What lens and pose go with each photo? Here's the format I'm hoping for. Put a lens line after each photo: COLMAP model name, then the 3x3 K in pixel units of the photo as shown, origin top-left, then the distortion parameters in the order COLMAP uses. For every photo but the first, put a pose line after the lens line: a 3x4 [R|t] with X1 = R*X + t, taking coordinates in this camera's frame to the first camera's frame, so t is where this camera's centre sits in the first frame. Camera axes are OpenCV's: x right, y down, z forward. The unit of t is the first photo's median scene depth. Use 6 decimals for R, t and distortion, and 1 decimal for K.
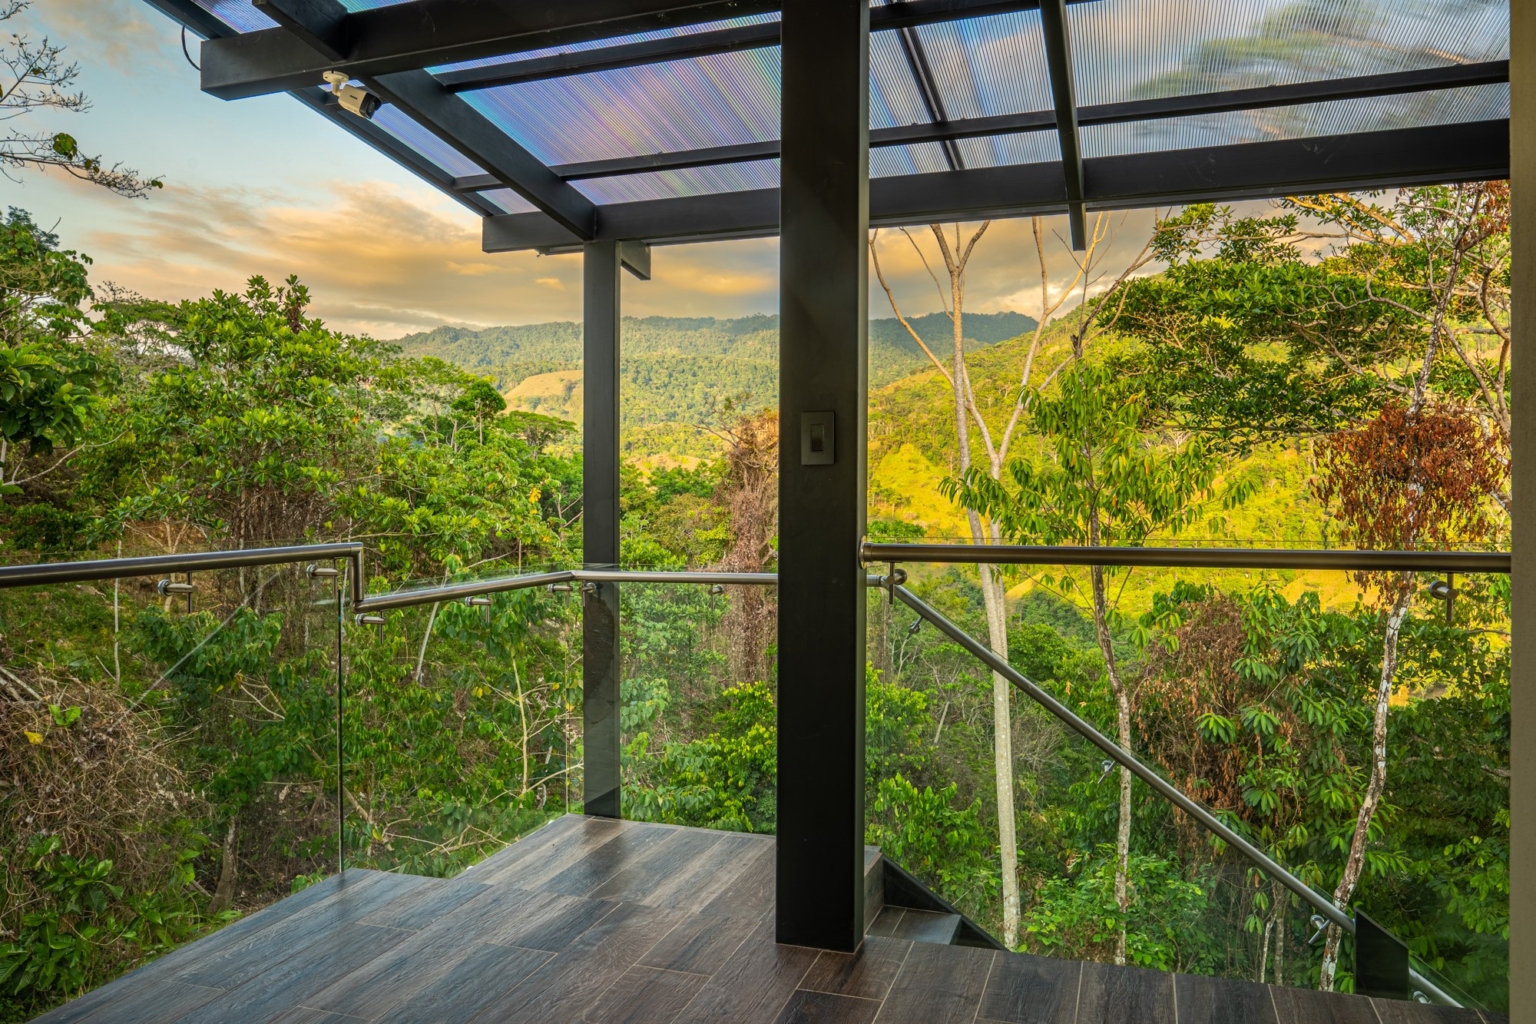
lens RADIAL K [[1135.1, 0, 768.0], [0, 1135.1, 512.0], [0, 0, 1]] dist [-0.005003, -0.002447]
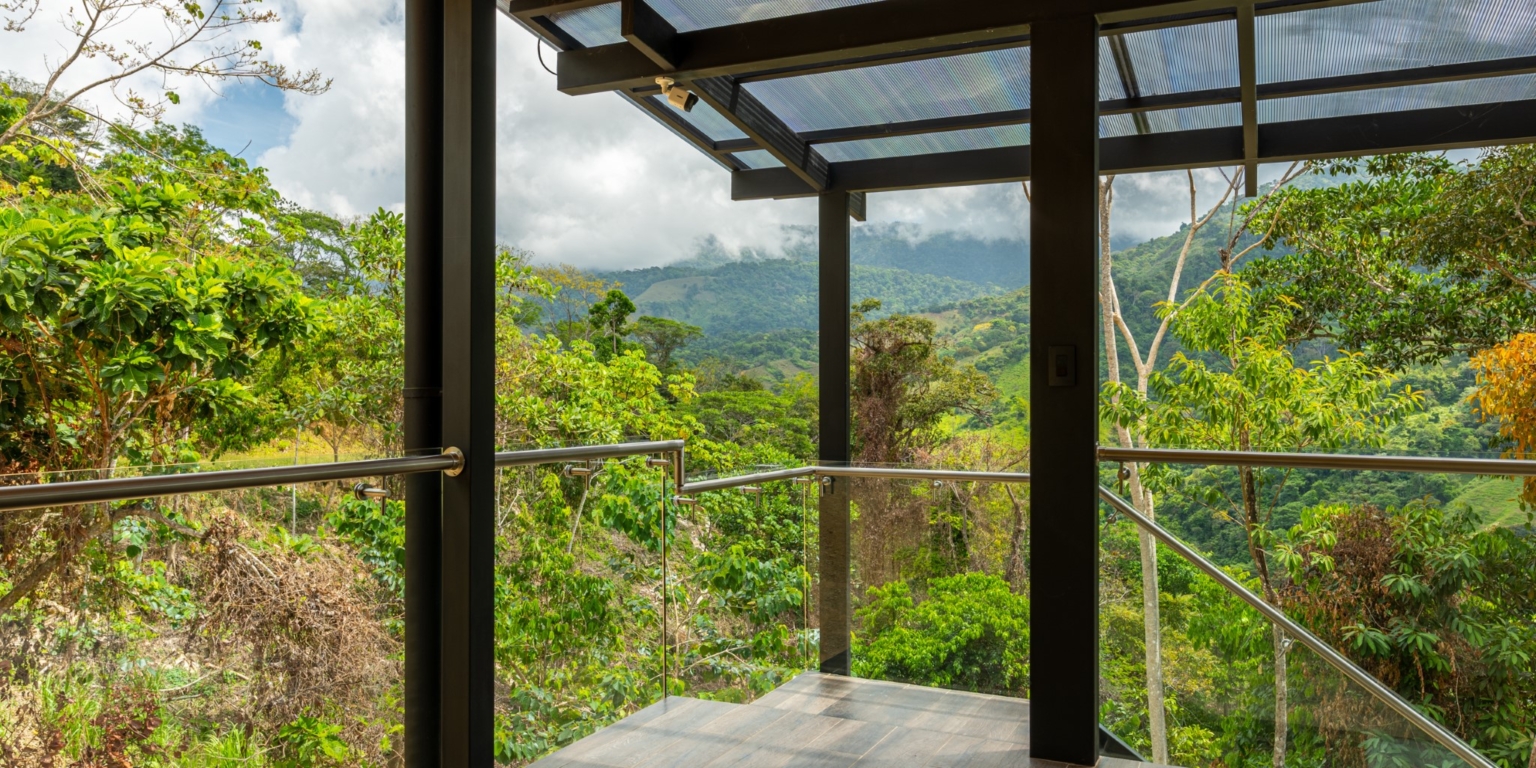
lens RADIAL K [[1137.9, 0, 768.0], [0, 1137.9, 384.0], [0, 0, 1]] dist [0.028595, 0.001545]
pose [[0.994647, 0.012391, -0.102584, -0.094360], [-0.015378, 0.999479, -0.028382, -0.001600], [0.102179, 0.029807, 0.994319, -0.206111]]
